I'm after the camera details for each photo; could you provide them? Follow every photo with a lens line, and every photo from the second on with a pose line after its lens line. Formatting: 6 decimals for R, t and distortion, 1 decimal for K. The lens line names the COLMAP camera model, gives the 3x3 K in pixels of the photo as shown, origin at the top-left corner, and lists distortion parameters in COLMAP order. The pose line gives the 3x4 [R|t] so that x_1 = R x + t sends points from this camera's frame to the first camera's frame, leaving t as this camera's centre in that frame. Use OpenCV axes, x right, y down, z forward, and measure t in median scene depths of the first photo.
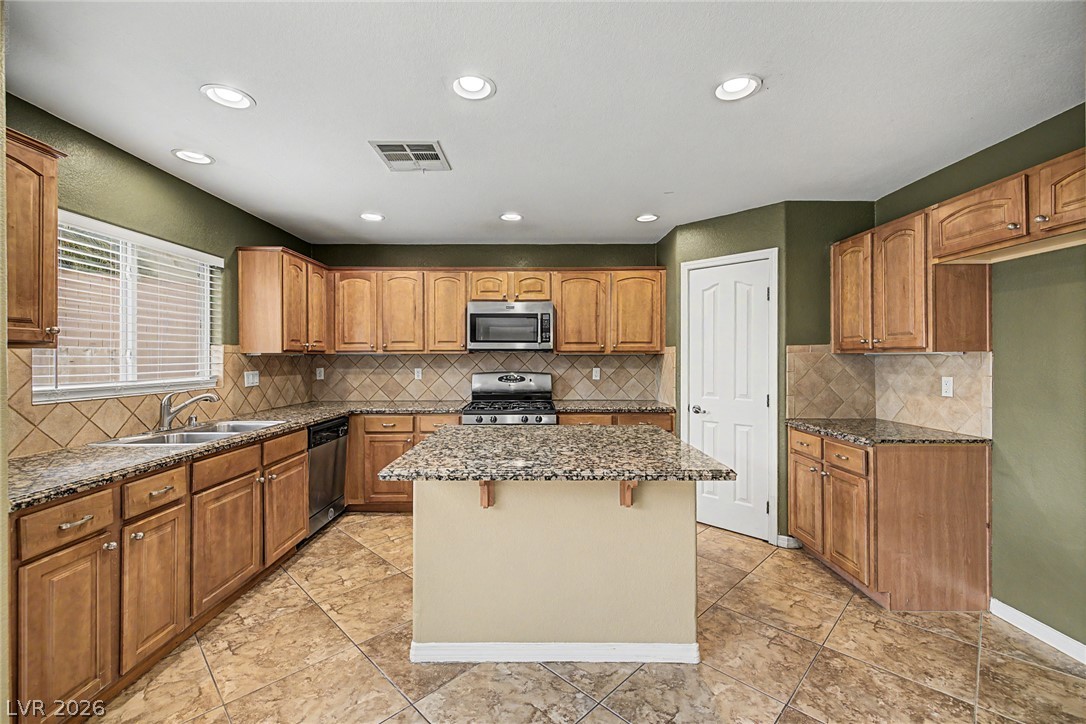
lens RADIAL K [[455.8, 0, 536.3], [0, 455.8, 357.7], [0, 0, 1]] dist [0.003619, -0.000199]
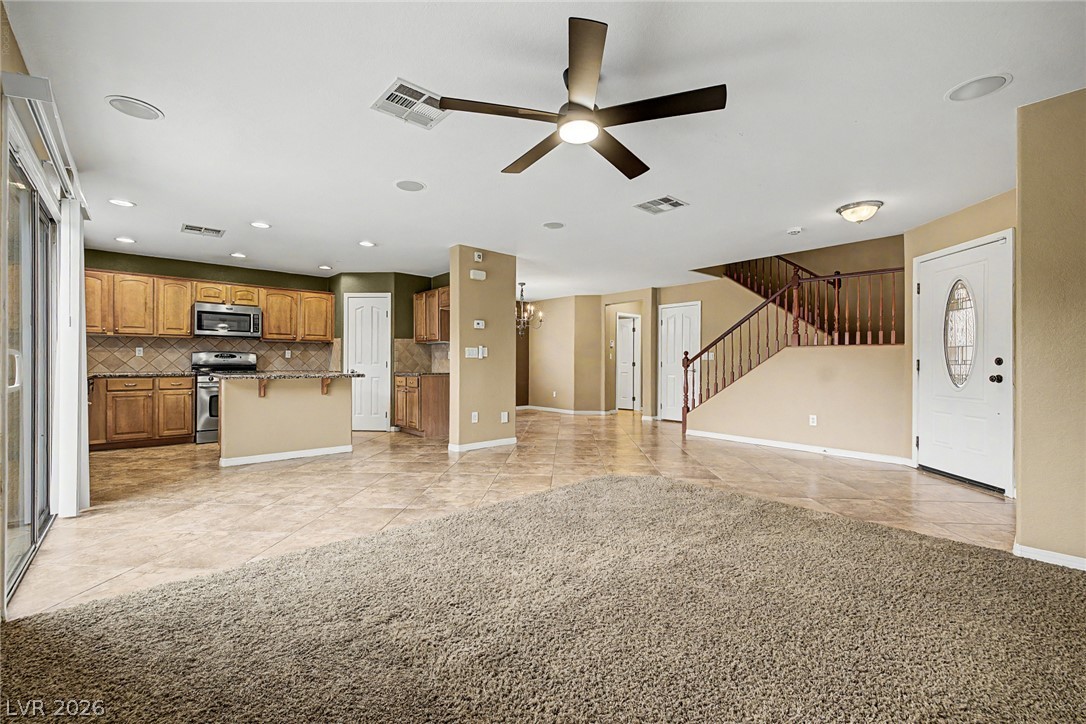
lens RADIAL K [[465.7, 0, 543.0], [0, 465.7, 362.0], [0, 0, 1]] dist [-0.000014, -0.000262]
pose [[0.748431, 0.006602, 0.663179, -0.325769], [-0.004666, 0.999978, -0.004690, 0.076909], [-0.663196, 0.000416, 0.748446, -0.937543]]
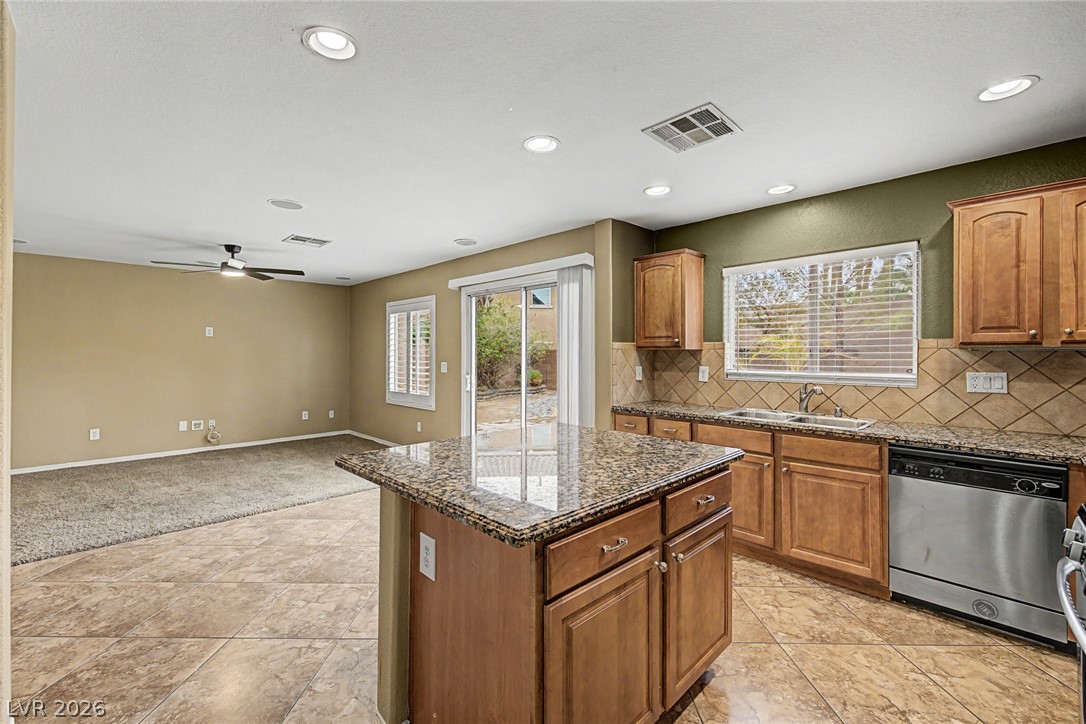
lens RADIAL K [[455.8, 0, 536.3], [0, 455.8, 357.7], [0, 0, 1]] dist [0.003619, -0.000199]
pose [[-0.714502, 0.005836, -0.699609, 0.379567], [-0.000254, 0.999963, 0.008600, -0.000121], [0.699633, 0.006322, -0.714474, 0.943252]]
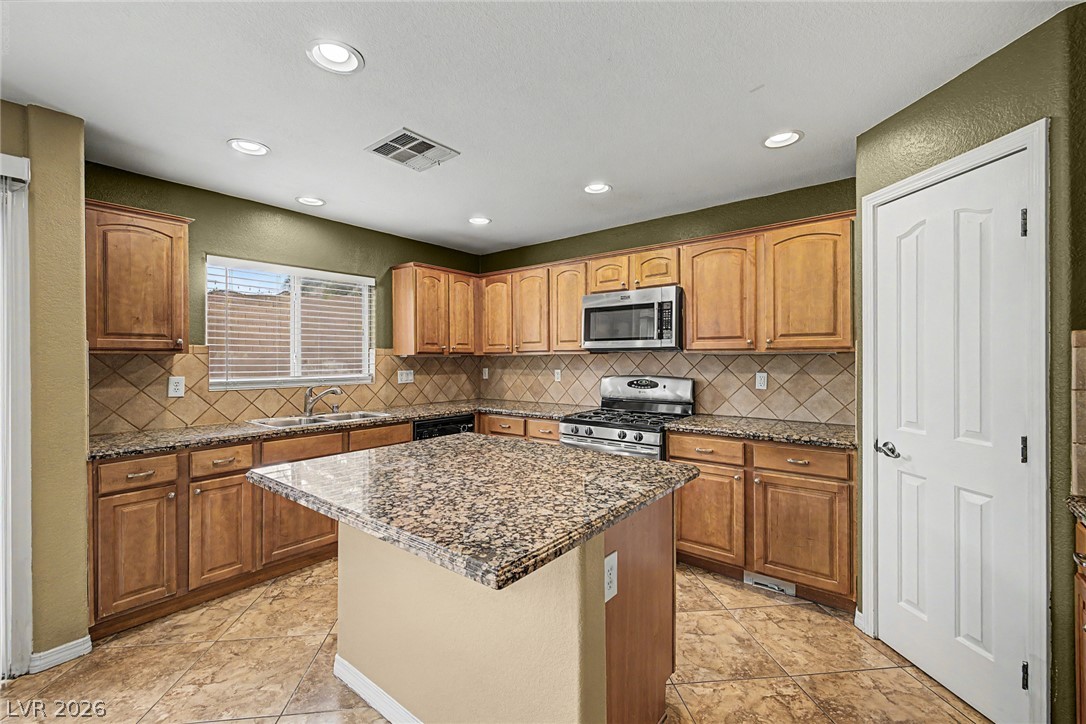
lens RADIAL K [[455.8, 0, 536.3], [0, 455.8, 357.7], [0, 0, 1]] dist [0.003619, -0.000199]
pose [[0.776701, -0.003076, -0.629862, 0.356563], [0.002854, 0.999995, -0.001364, -0.000829], [0.629863, -0.000738, 0.776706, 0.272687]]
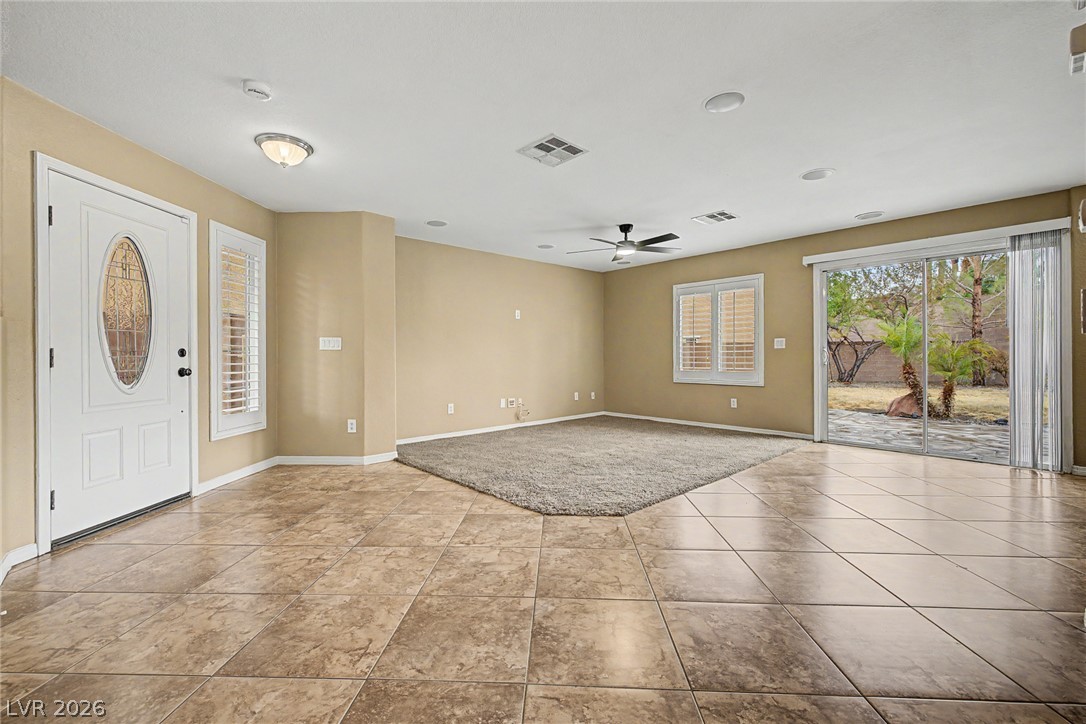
lens RADIAL K [[455.8, 0, 536.3], [0, 455.8, 357.7], [0, 0, 1]] dist [0.003619, -0.000199]
pose [[-0.746252, 0.009460, -0.665597, 1.167888], [0.007515, 0.999955, 0.005787, 0.076154], [0.665621, -0.000683, -0.746289, 0.281001]]
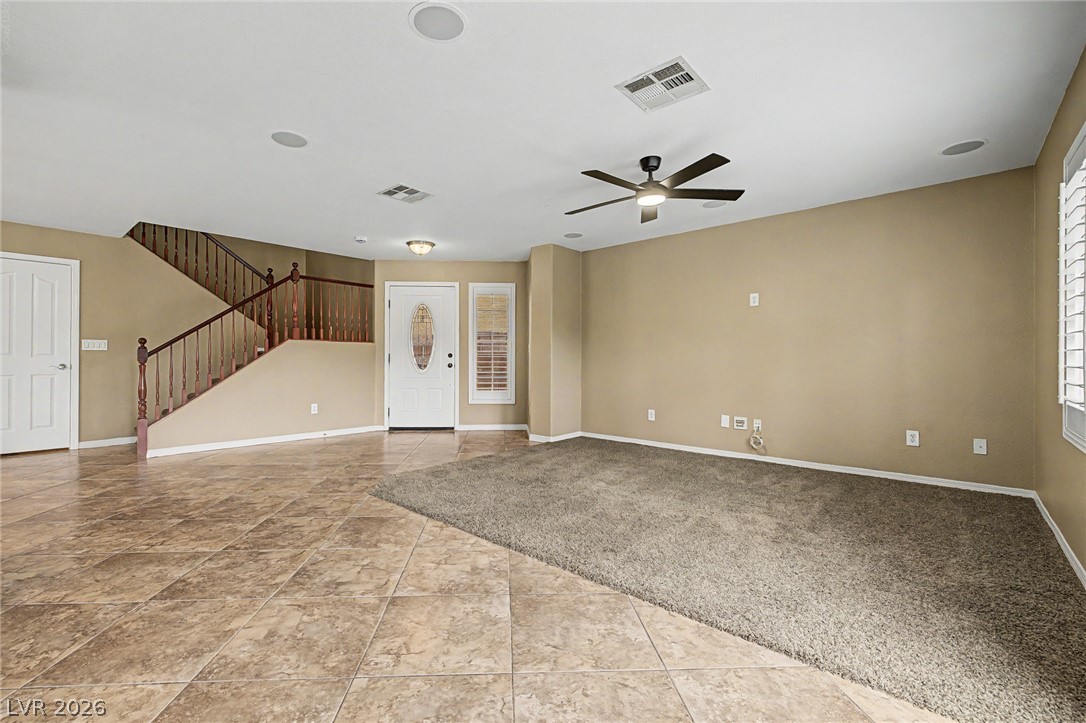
lens RADIAL K [[464.1, 0, 521.7], [0, 464.1, 357.7], [0, 0, 1]] dist [0.004208, -0.000103]
pose [[-0.736993, 0.000372, 0.675900, -0.308846], [-0.000686, 0.999999, -0.001299, 0.077302], [-0.675900, -0.001421, -0.736992, 0.285093]]
